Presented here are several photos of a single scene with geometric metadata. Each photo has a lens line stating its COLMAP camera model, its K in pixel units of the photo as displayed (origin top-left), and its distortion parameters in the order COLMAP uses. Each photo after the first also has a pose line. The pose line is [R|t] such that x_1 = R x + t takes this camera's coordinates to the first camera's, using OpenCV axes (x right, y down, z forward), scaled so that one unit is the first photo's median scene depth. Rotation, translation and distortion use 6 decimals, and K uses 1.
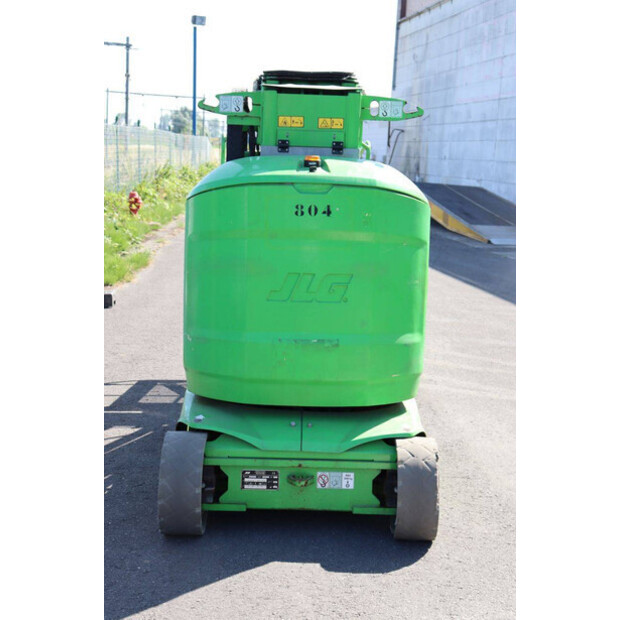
lens RADIAL K [[1004.9, 0, 310.0], [0, 1004.9, 310.0], [0, 0, 1]] dist [0.143181, 0.055171]
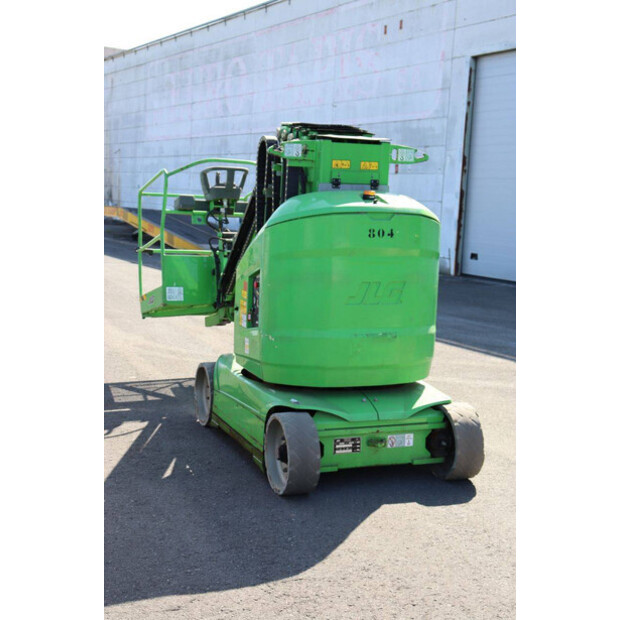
lens RADIAL K [[864.8, 0, 310.0], [0, 864.8, 310.0], [0, 0, 1]] dist [0.067217, 0.100593]
pose [[0.946336, -0.044518, 0.320105, -0.435761], [0.047149, 0.998888, -0.000471, -0.004109], [-0.319728, 0.015538, 0.947382, -0.023037]]
